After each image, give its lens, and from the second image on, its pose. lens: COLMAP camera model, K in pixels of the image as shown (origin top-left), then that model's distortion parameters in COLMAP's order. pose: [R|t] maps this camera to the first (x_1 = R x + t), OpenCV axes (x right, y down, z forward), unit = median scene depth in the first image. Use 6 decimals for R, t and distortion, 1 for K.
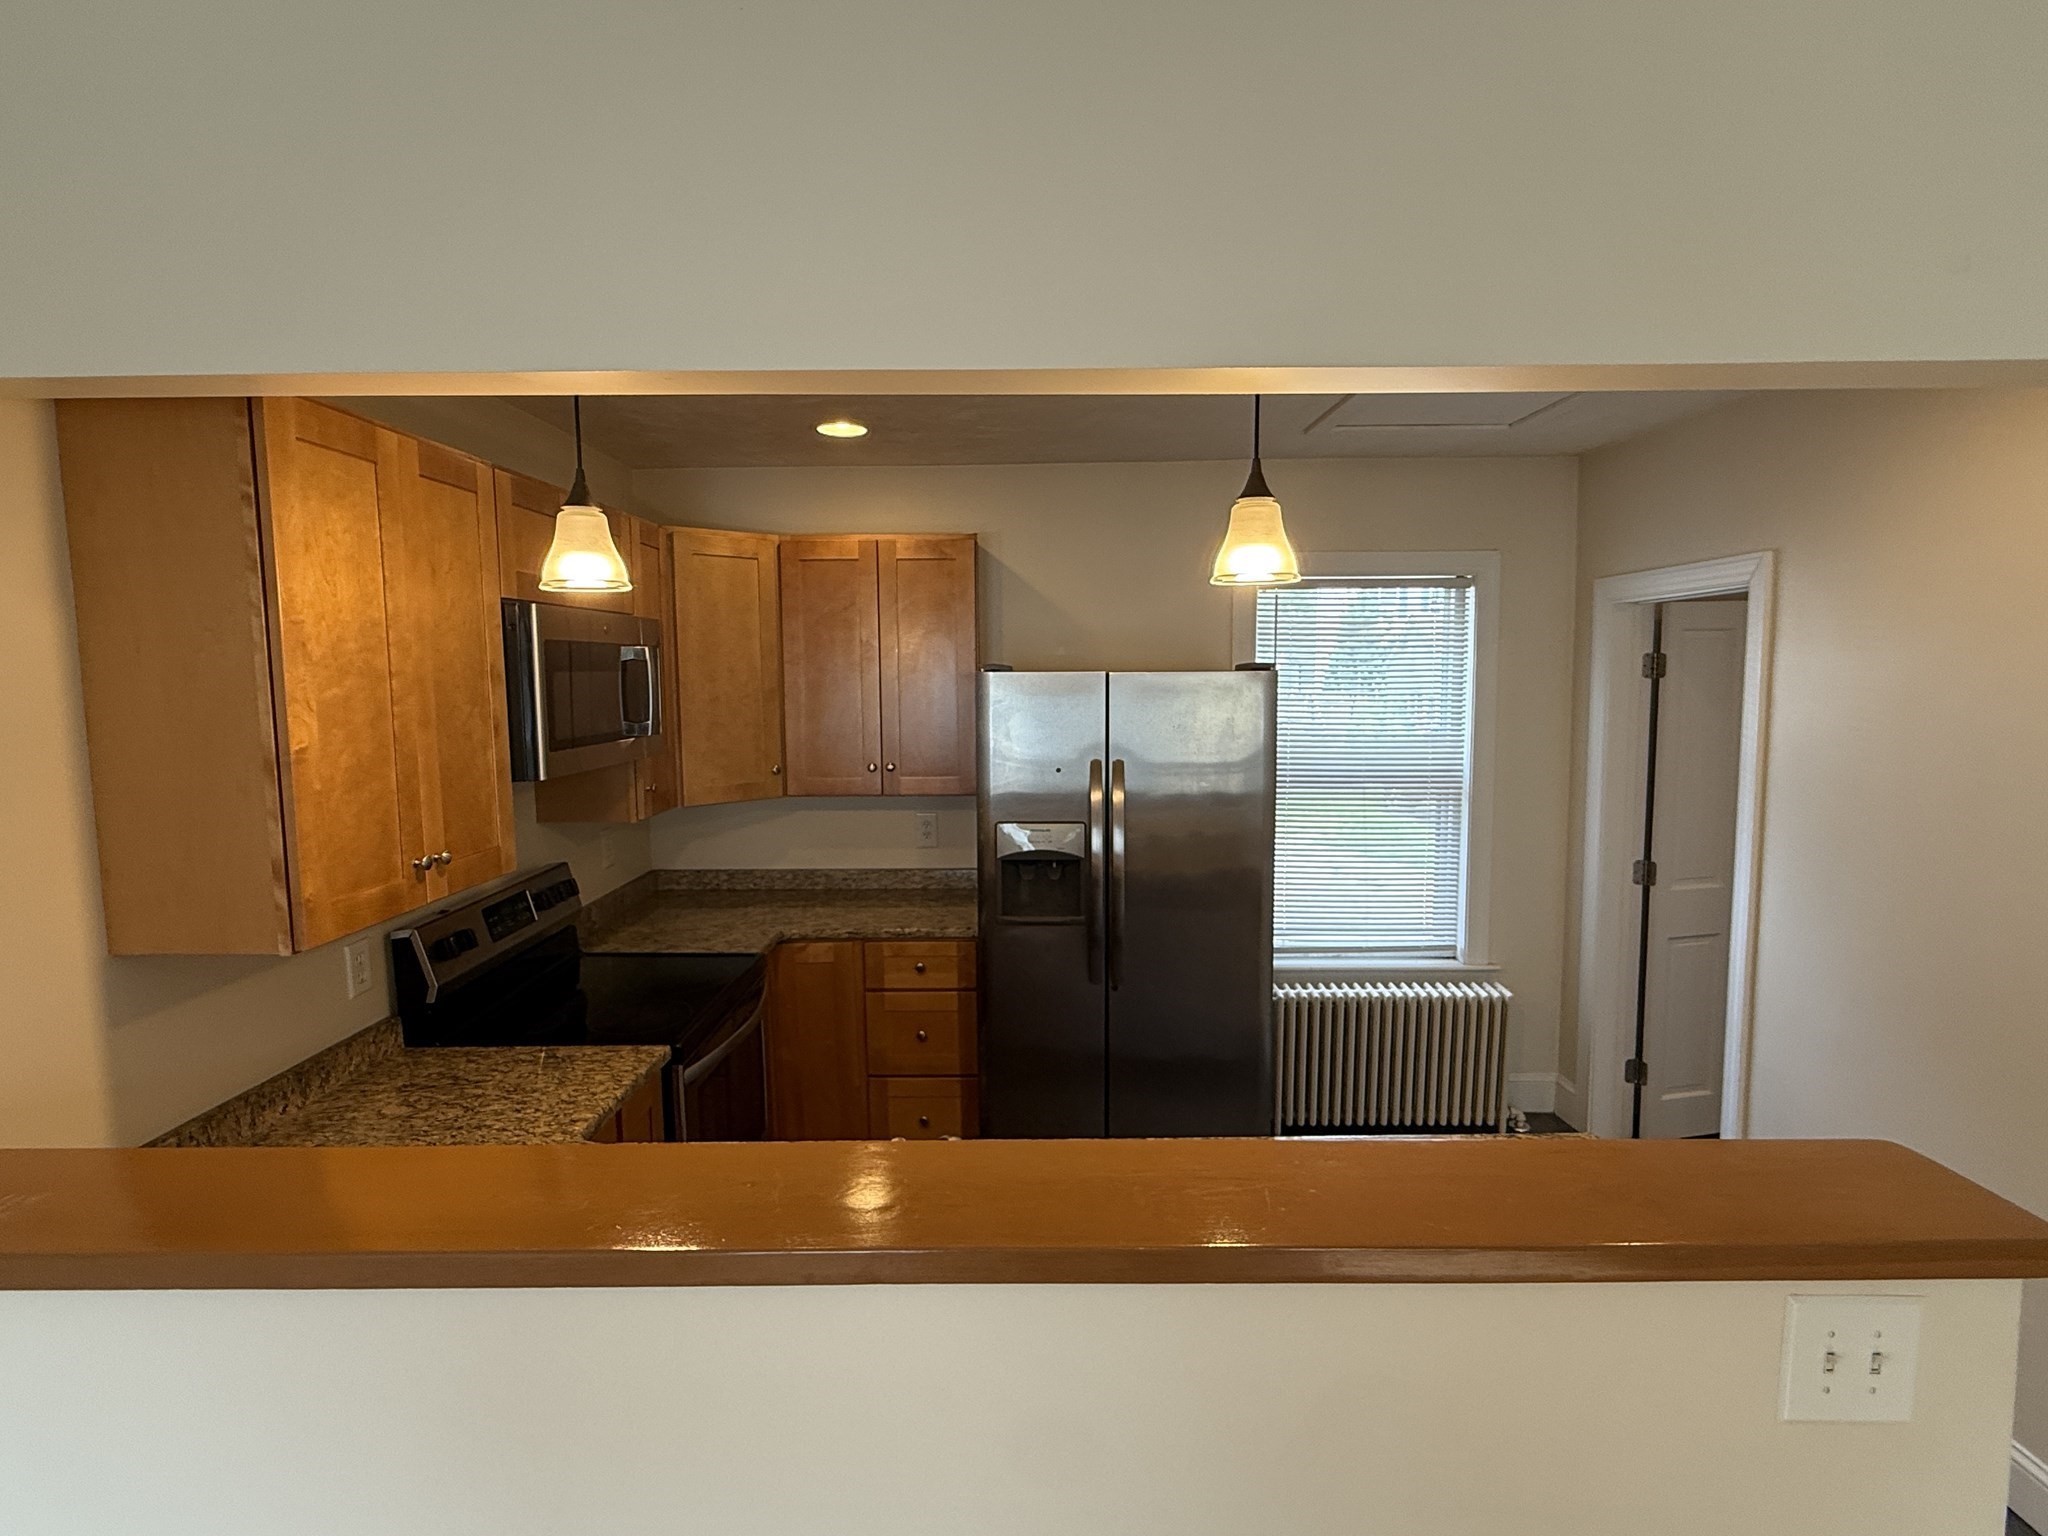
lens RADIAL K [[1042.6, 0, 1021.7], [0, 1042.6, 770.2], [0, 0, 1]] dist [0.000516, 0.000062]
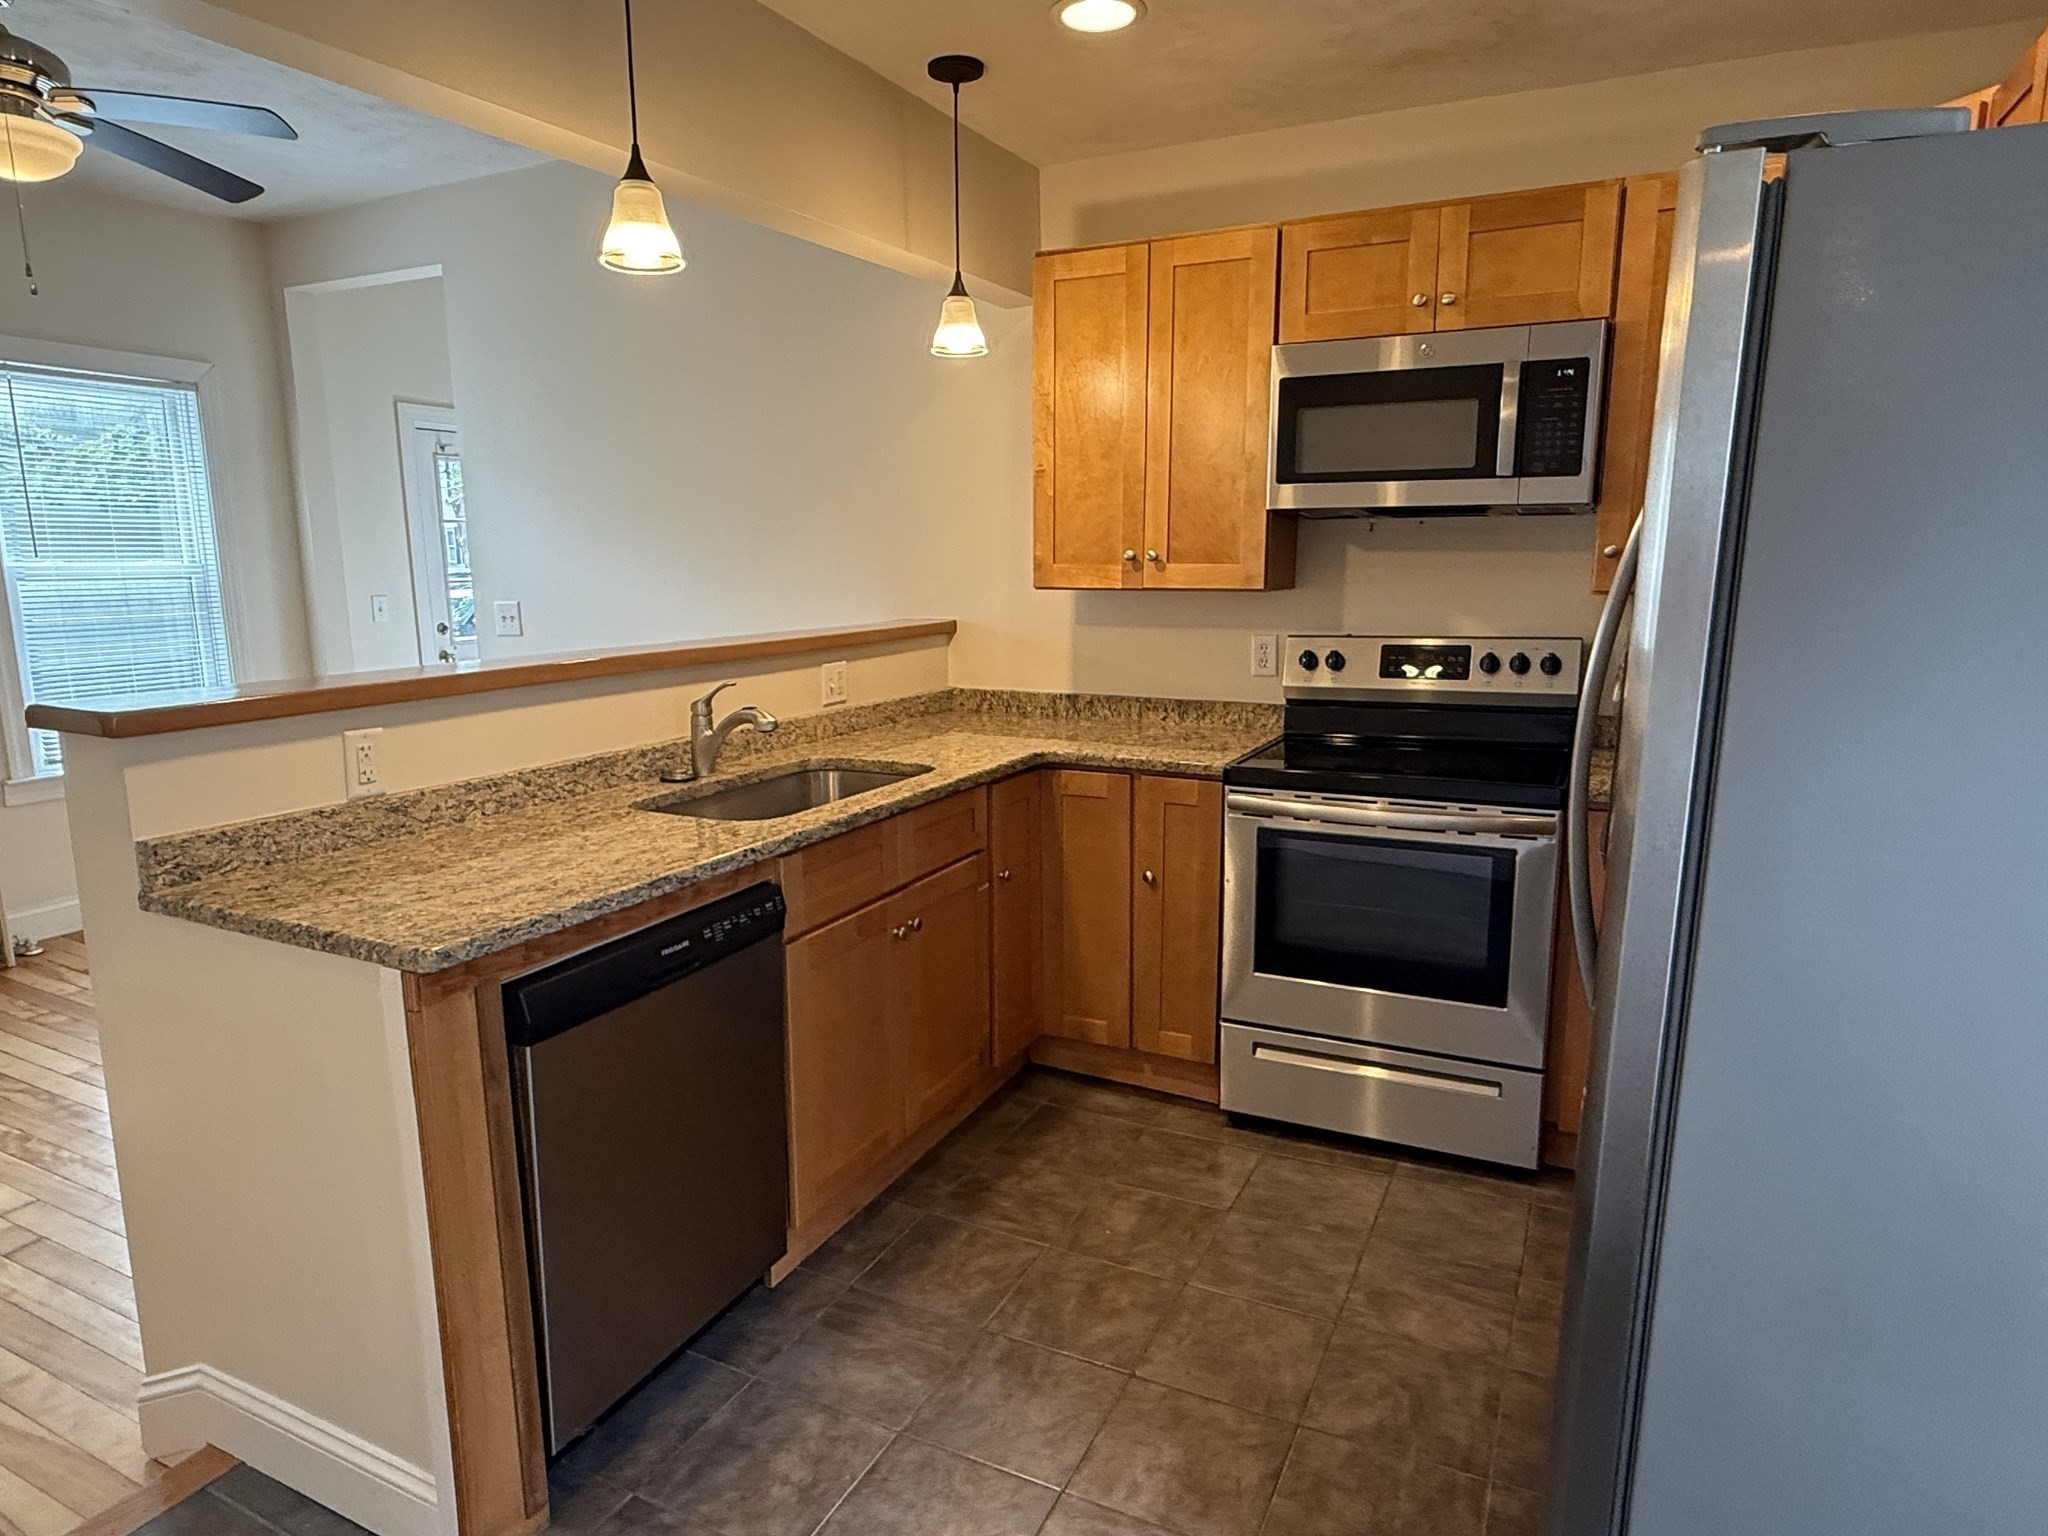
lens RADIAL K [[1210.4, 0, 1010.6], [0, 1210.4, 781.1], [0, 0, 1]] dist [0.001121, -0.000312]
pose [[-0.437074, 0.177682, -0.881700, 0.637222], [-0.078886, 0.968942, 0.234369, 0.007583], [0.895959, 0.171991, -0.409483, 0.990055]]
